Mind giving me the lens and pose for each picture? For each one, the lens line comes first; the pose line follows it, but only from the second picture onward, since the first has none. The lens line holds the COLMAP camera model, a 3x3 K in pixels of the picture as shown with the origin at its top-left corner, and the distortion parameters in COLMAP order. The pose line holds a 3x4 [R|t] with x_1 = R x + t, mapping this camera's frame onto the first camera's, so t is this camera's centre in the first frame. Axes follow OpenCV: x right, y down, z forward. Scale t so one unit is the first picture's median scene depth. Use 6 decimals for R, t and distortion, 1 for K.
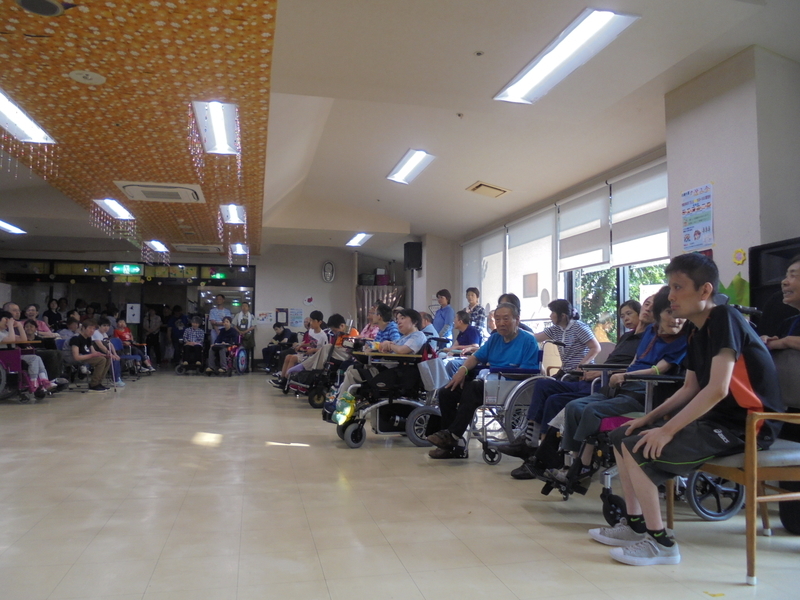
lens RADIAL K [[604.0, 0, 400.7], [0, 604.0, 297.7], [0, 0, 1]] dist [-0.072861, 0.045659]
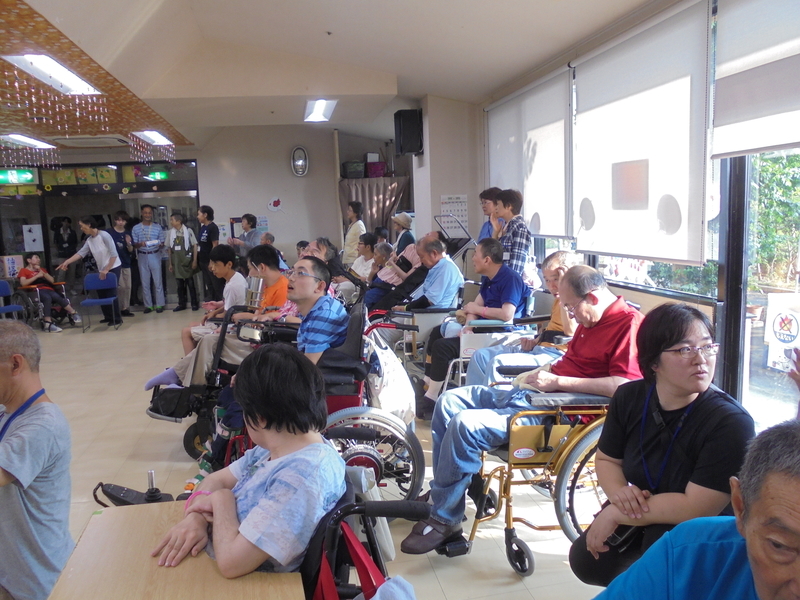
lens RADIAL K [[604.0, 0, 405.0], [0, 604.0, 302.4], [0, 0, 1]] dist [-0.072861, 0.045659]
pose [[0.997840, -0.041722, -0.050746, 0.039587], [0.051331, 0.977227, 0.205895, -0.025508], [0.041000, -0.208055, 0.977258, 0.354083]]
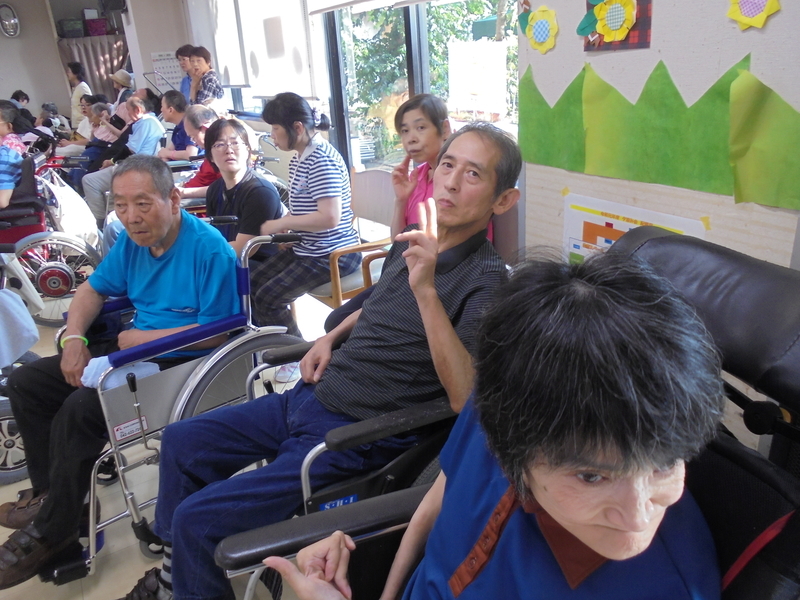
lens RADIAL K [[604.0, 0, 397.8], [0, 604.0, 302.6], [0, 0, 1]] dist [-0.072861, 0.045659]
pose [[0.956943, -0.179495, 0.228129, 0.106773], [0.063877, 0.896847, 0.437704, -0.024508], [-0.283162, -0.404286, 0.869697, 0.249427]]
